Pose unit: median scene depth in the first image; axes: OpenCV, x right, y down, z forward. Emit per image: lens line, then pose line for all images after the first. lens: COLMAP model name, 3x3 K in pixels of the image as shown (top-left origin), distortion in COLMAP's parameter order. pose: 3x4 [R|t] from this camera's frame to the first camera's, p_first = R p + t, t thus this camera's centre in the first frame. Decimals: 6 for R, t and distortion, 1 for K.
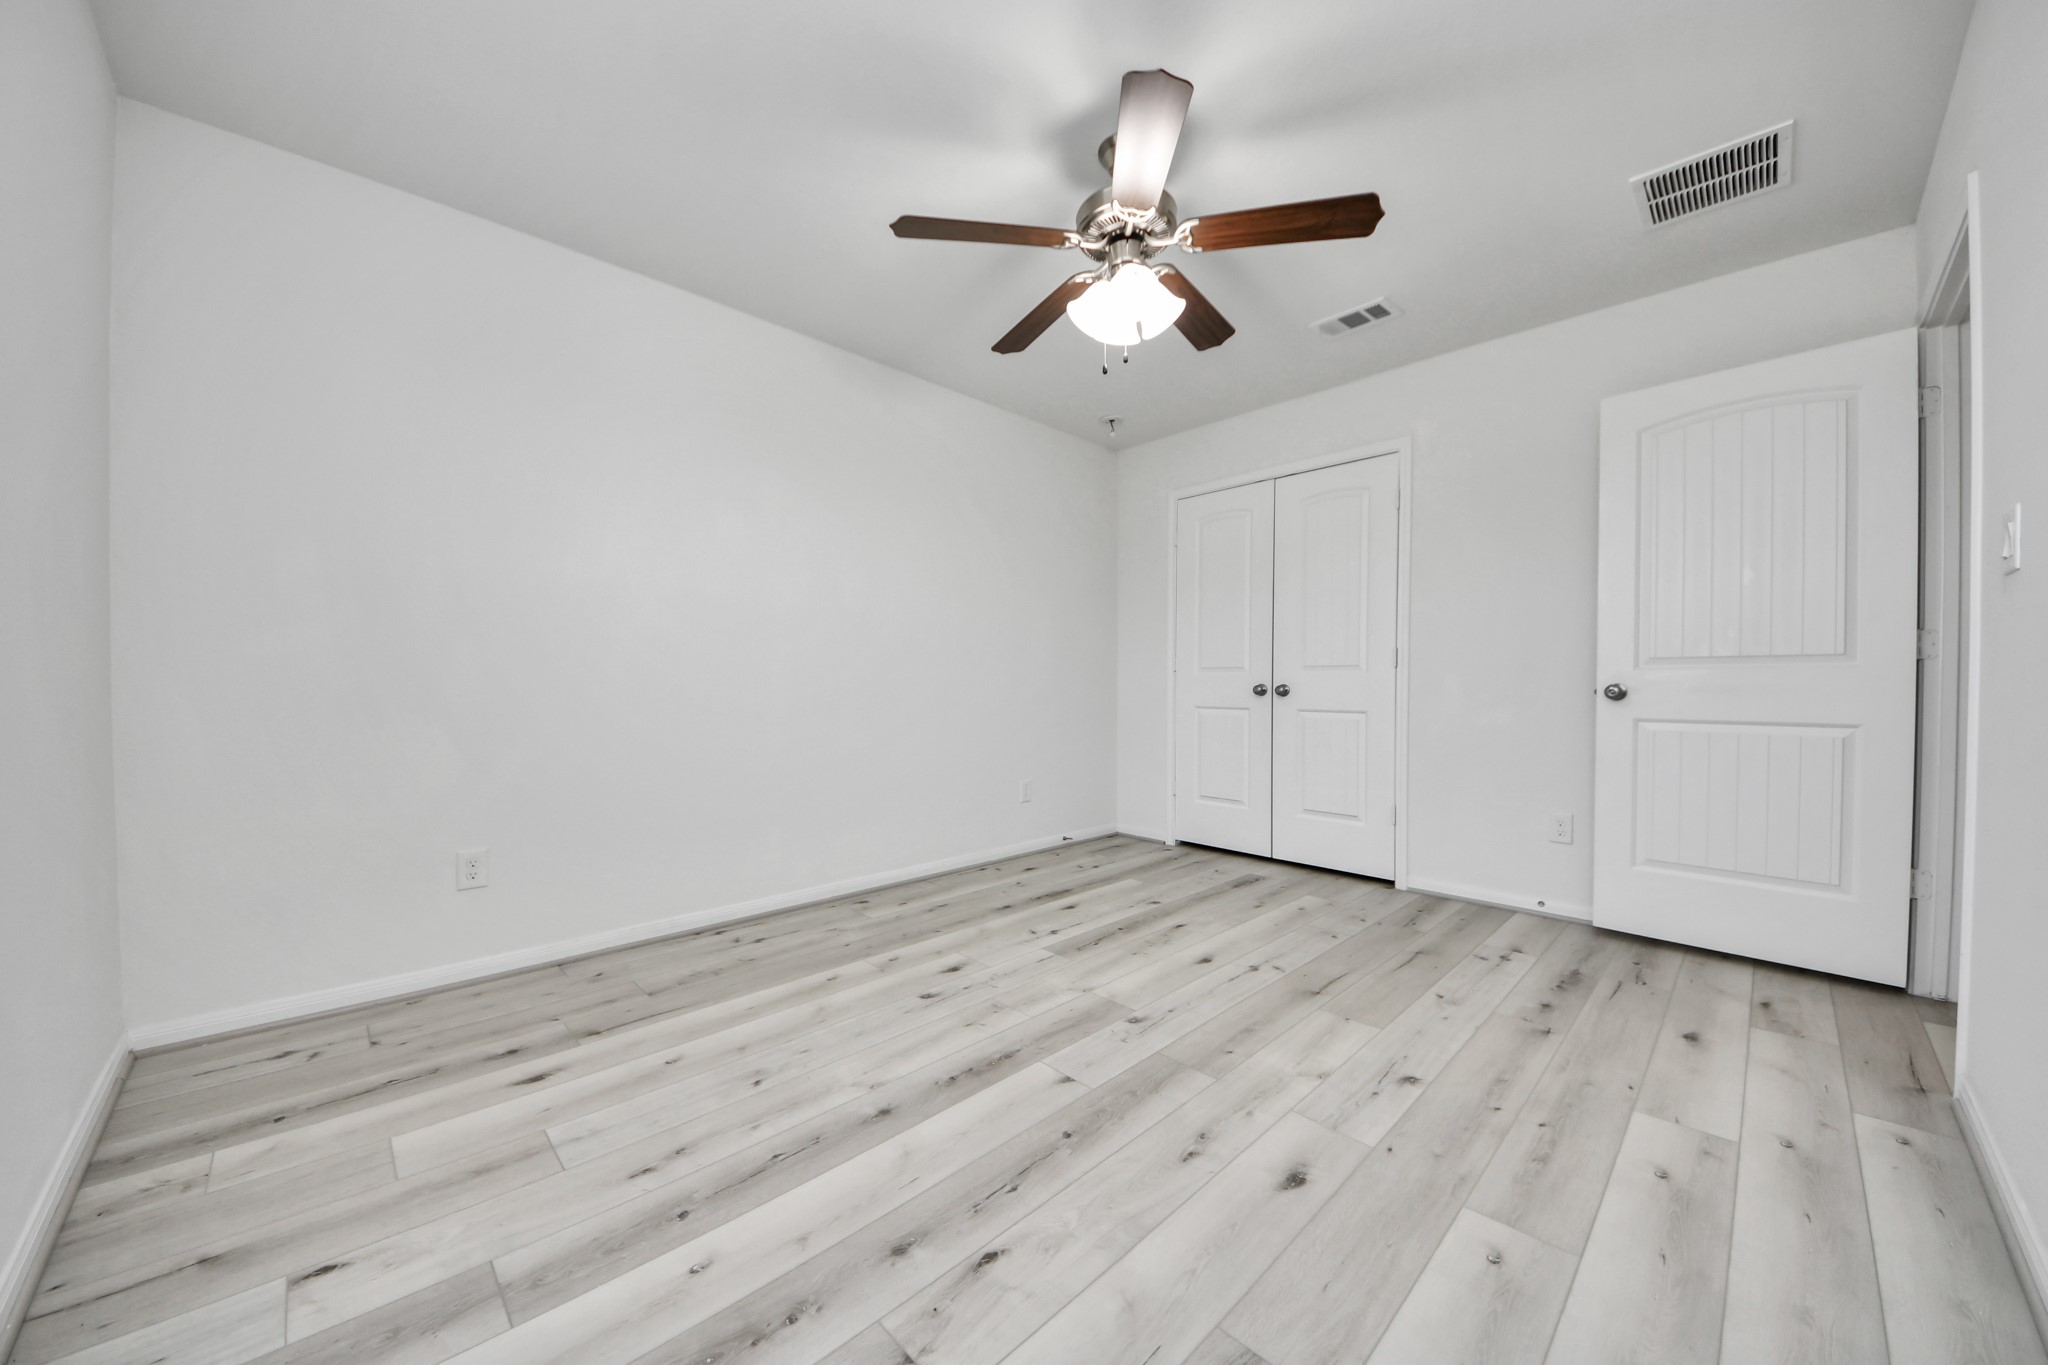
lens RADIAL K [[742.7, 0, 1024.8], [0, 742.7, 684.2], [0, 0, 1]] dist [-0.015727, -0.004595]
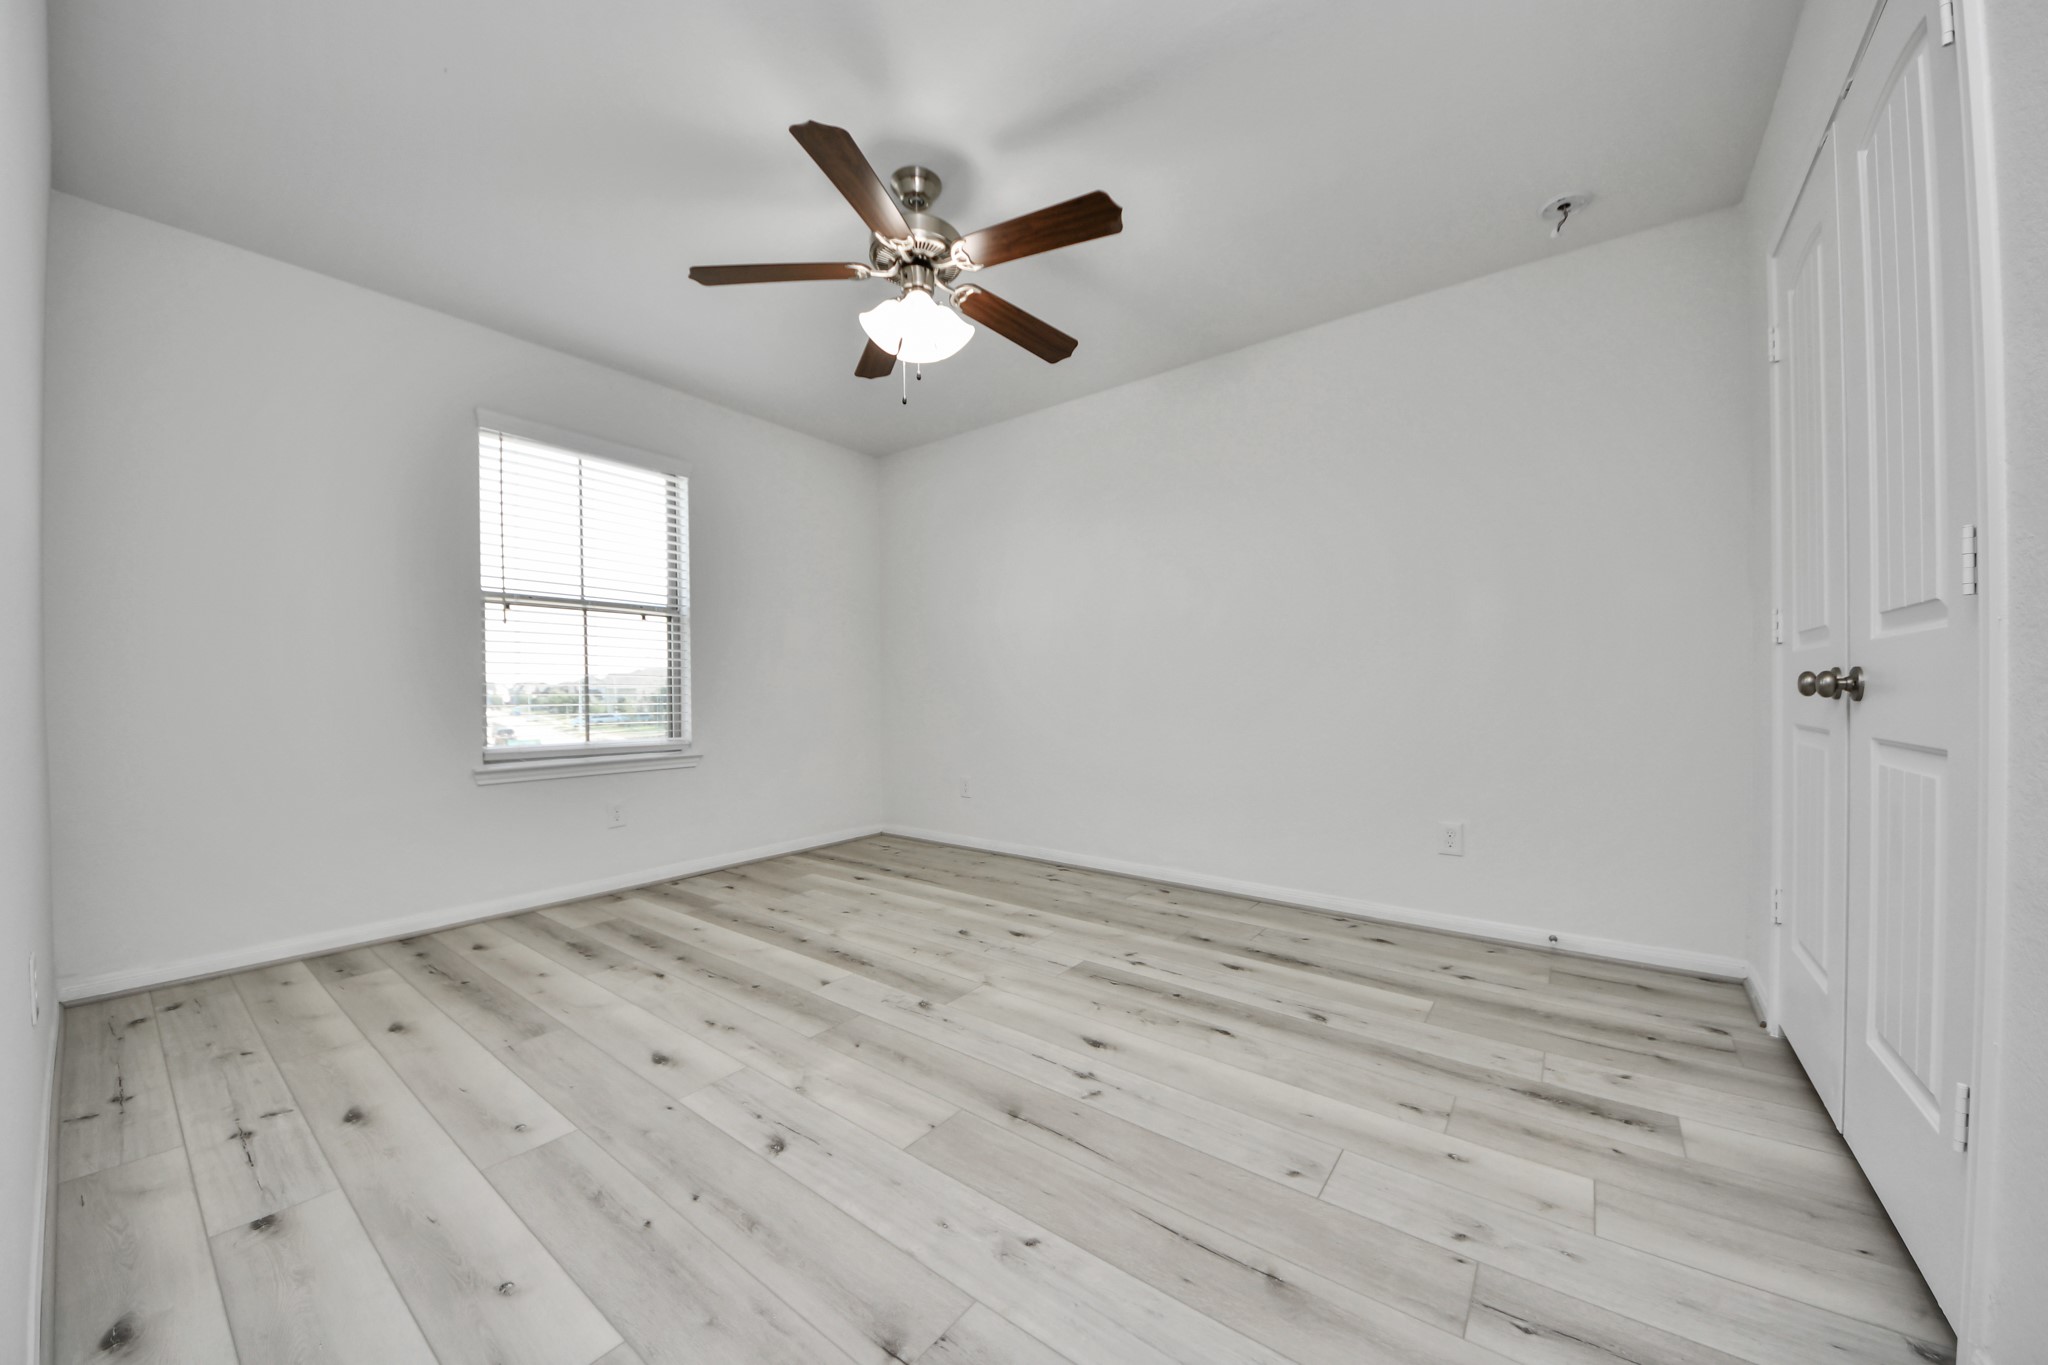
lens RADIAL K [[742.7, 0, 1024.8], [0, 742.7, 684.2], [0, 0, 1]] dist [-0.015727, -0.004595]
pose [[0.156601, 0.006610, -0.987640, 1.064988], [-0.012646, 0.999909, 0.004687, -0.001293], [0.987581, 0.011756, 0.156670, 0.867249]]
